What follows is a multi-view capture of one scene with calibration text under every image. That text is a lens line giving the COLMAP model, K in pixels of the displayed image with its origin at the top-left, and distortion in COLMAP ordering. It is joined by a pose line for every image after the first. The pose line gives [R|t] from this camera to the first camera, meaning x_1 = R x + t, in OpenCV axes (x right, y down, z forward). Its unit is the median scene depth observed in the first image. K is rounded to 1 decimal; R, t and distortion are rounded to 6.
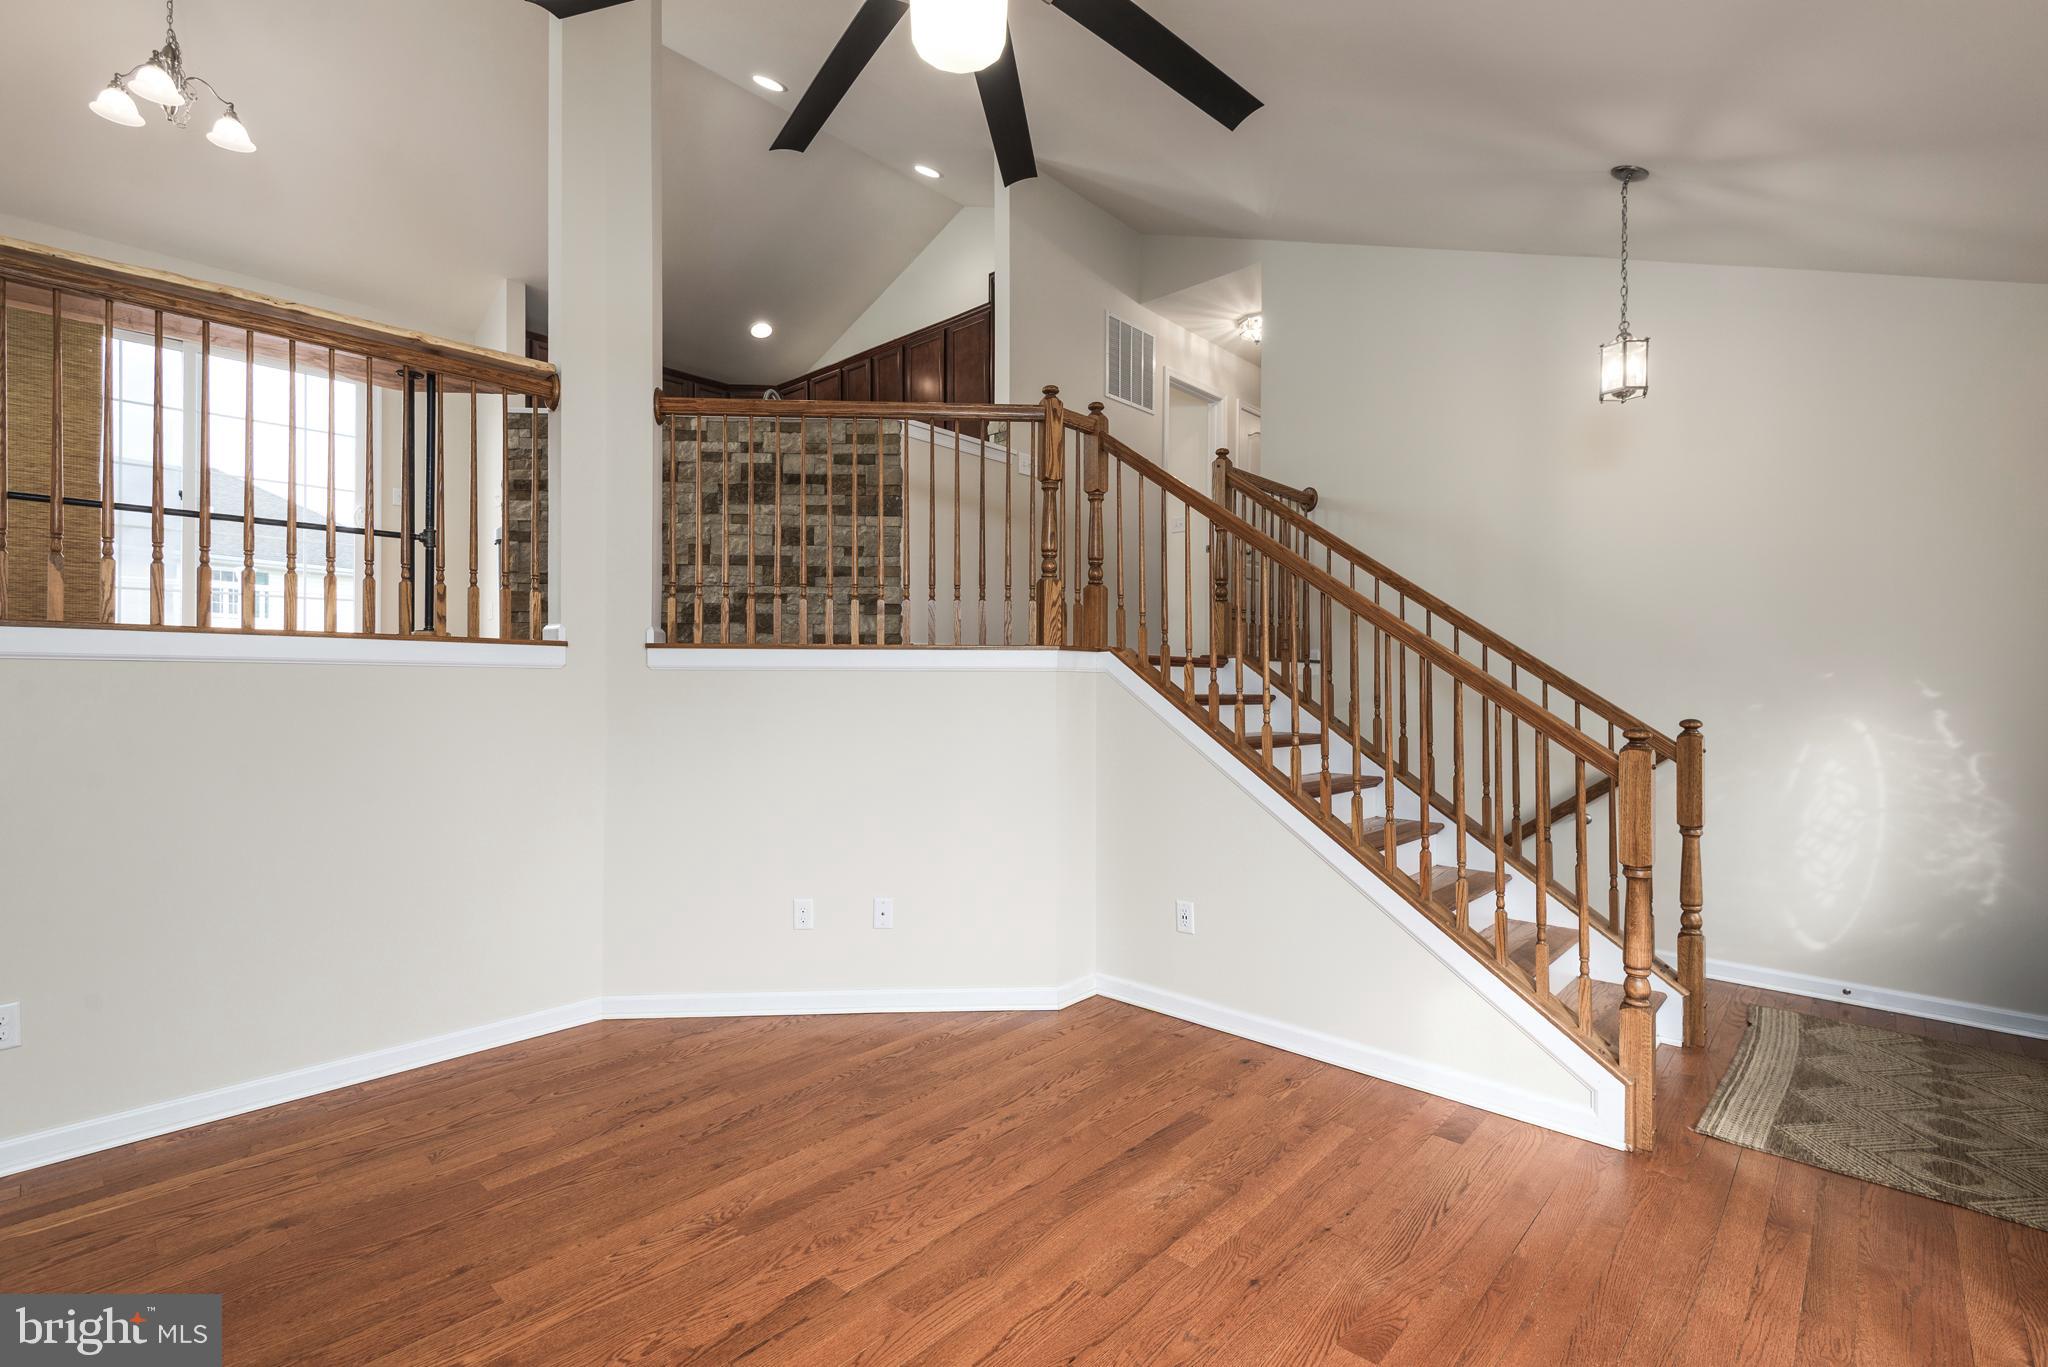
lens RADIAL K [[917.7, 0, 1021.7], [0, 917.7, 679.8], [0, 0, 1]] dist [0.041093, -0.020708]
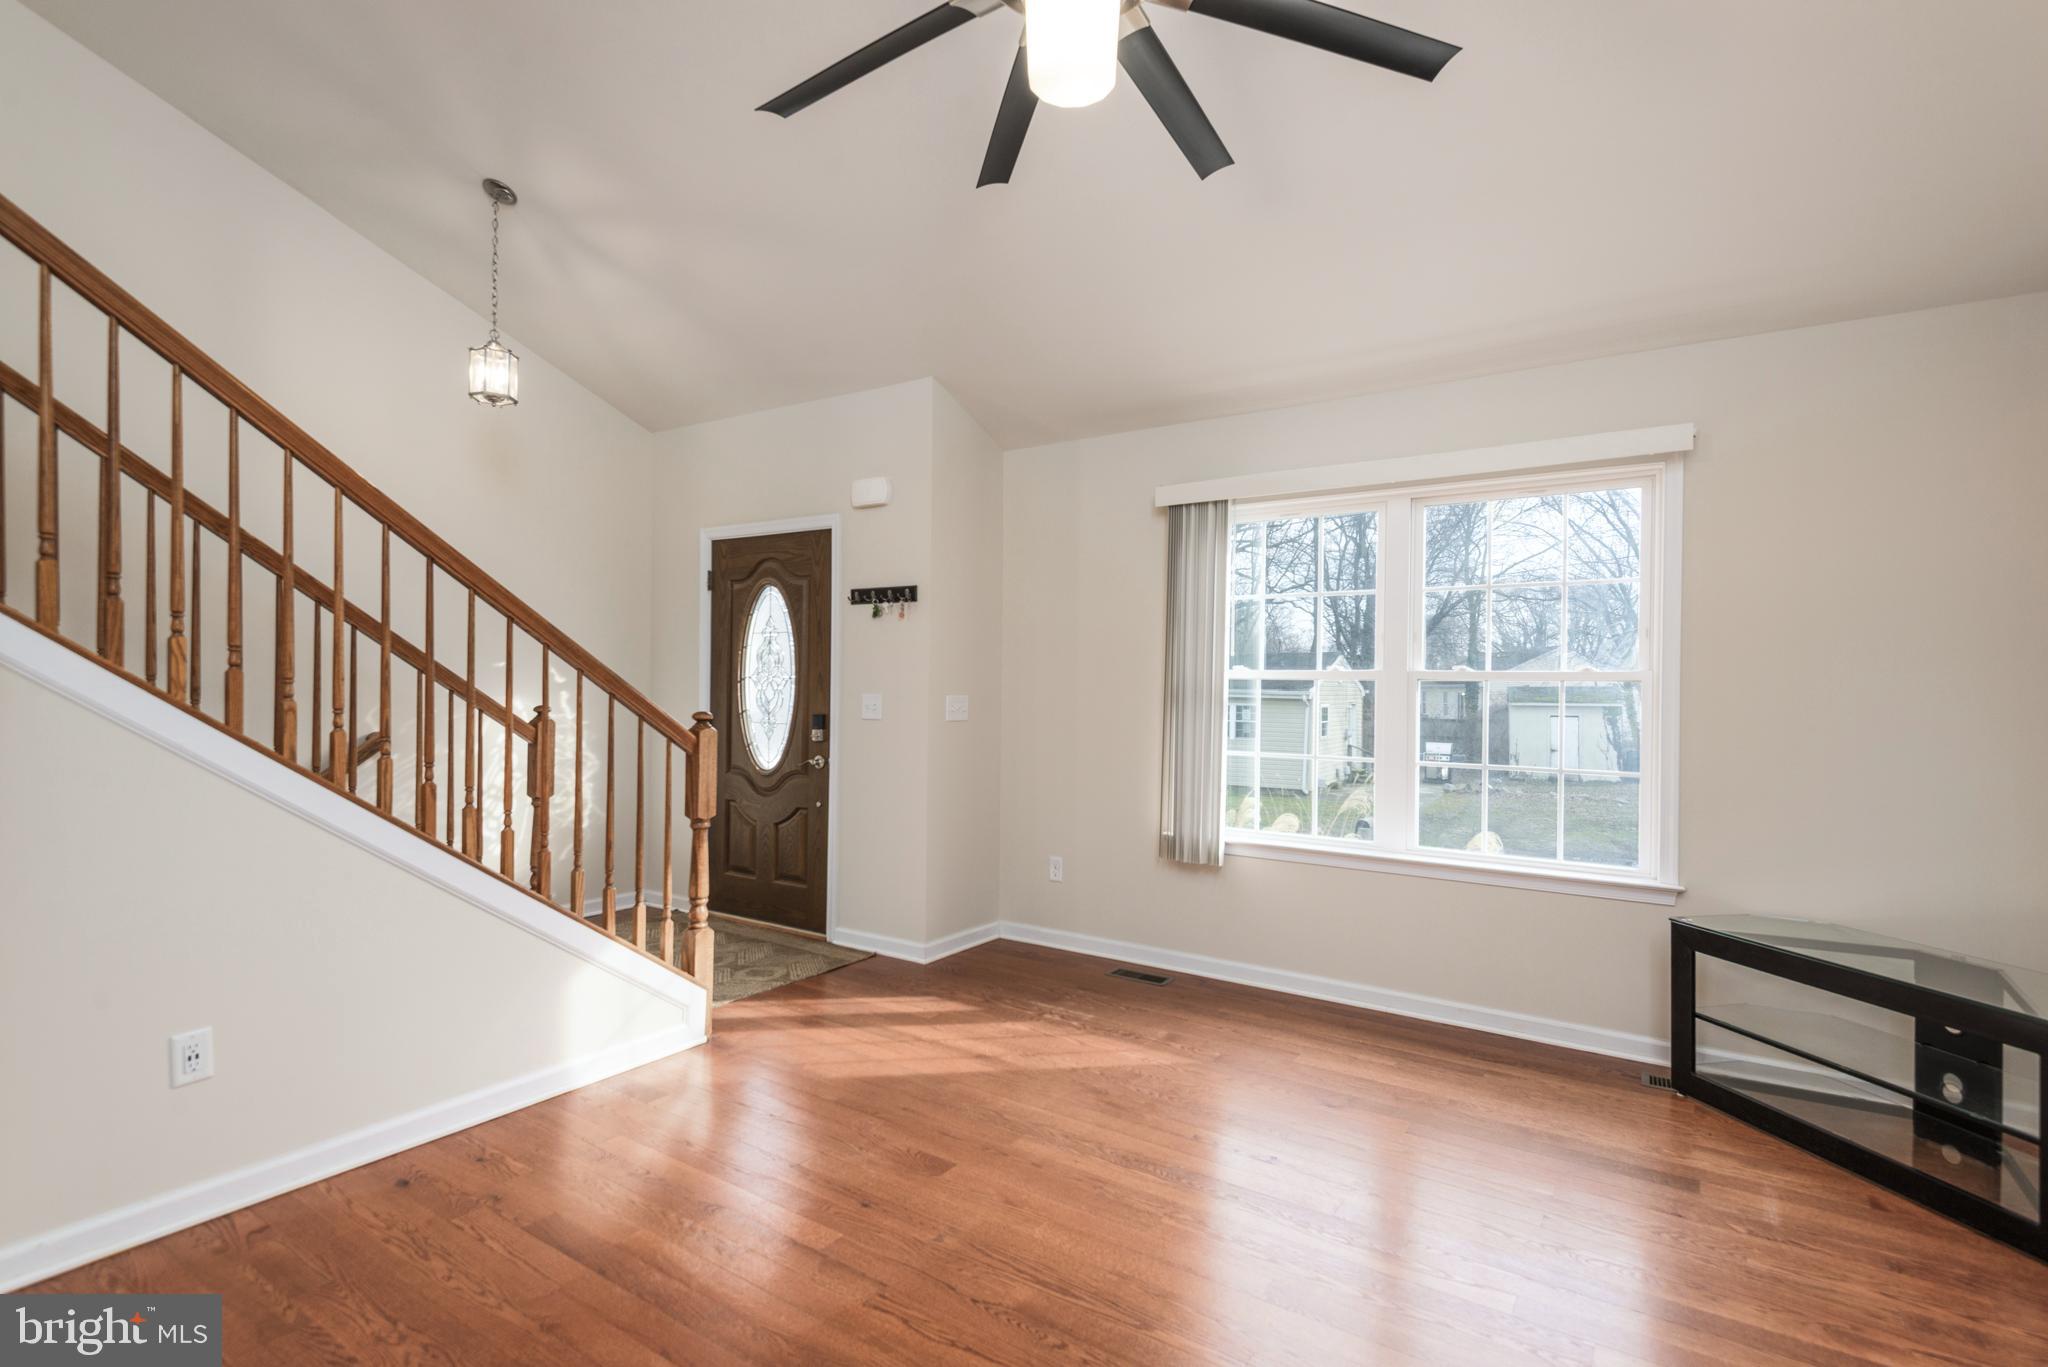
lens RADIAL K [[982.8, 0, 1029.4], [0, 982.8, 681.8], [0, 0, 1]] dist [0.002105, 0.000256]
pose [[-0.163122, -0.004110, 0.986597, -0.639002], [-0.017143, 0.999852, 0.001331, 0.002857], [-0.986457, -0.016697, -0.163168, 0.668498]]
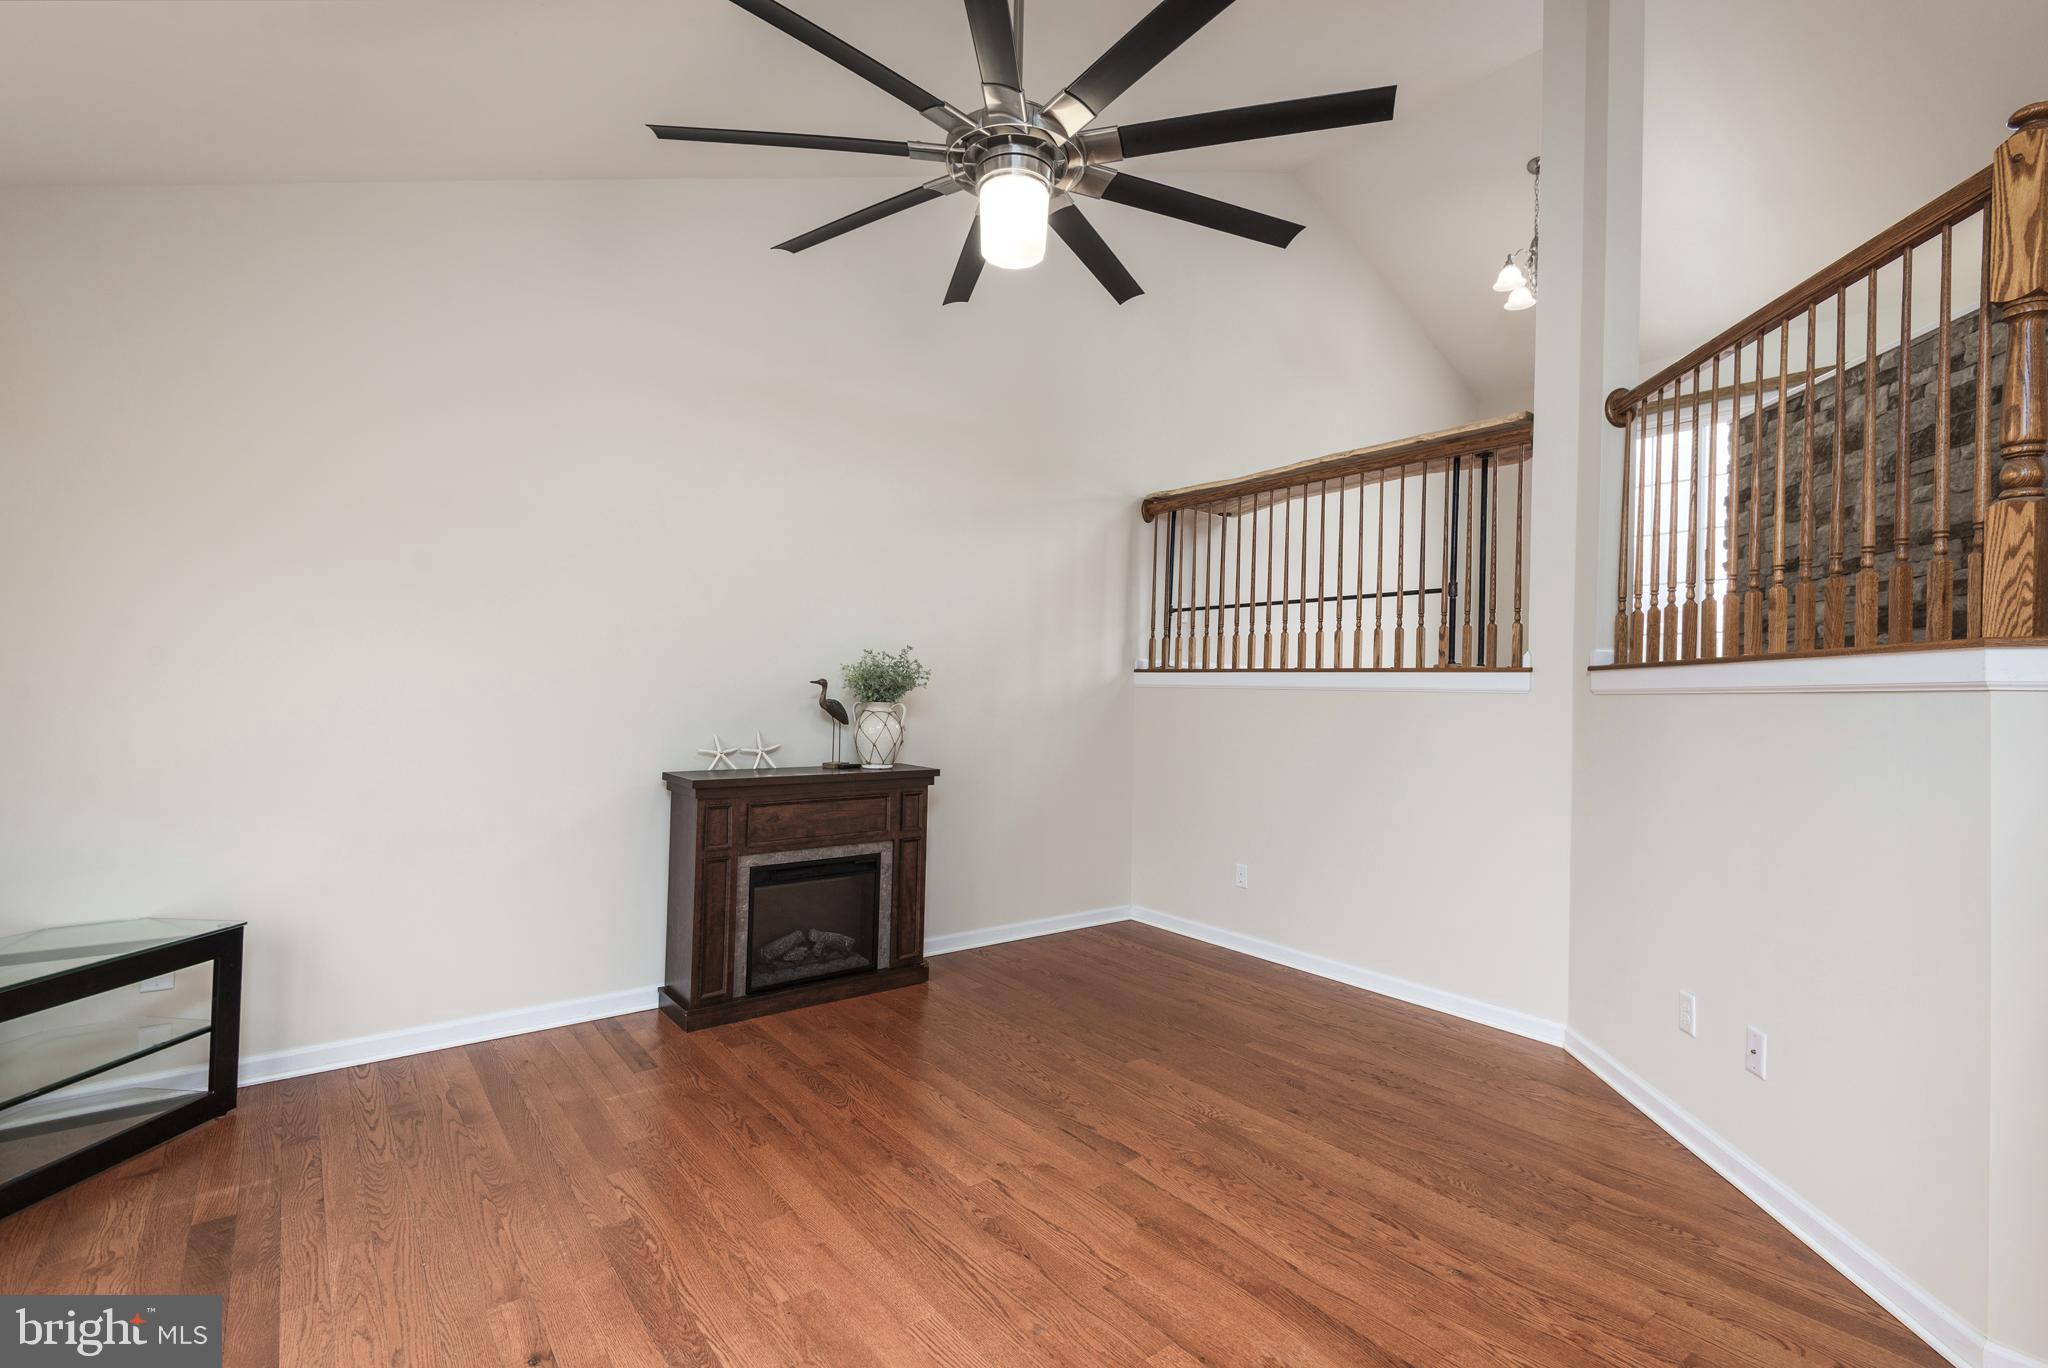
lens RADIAL K [[916.0, 0, 1020.9], [0, 916.0, 688.6], [0, 0, 1]] dist [0.002929, -0.000011]
pose [[-0.154084, -0.014571, -0.987950, 0.726090], [-0.020516, 0.999723, -0.011544, 0.007106], [0.987845, 0.018490, -0.154340, 0.682839]]
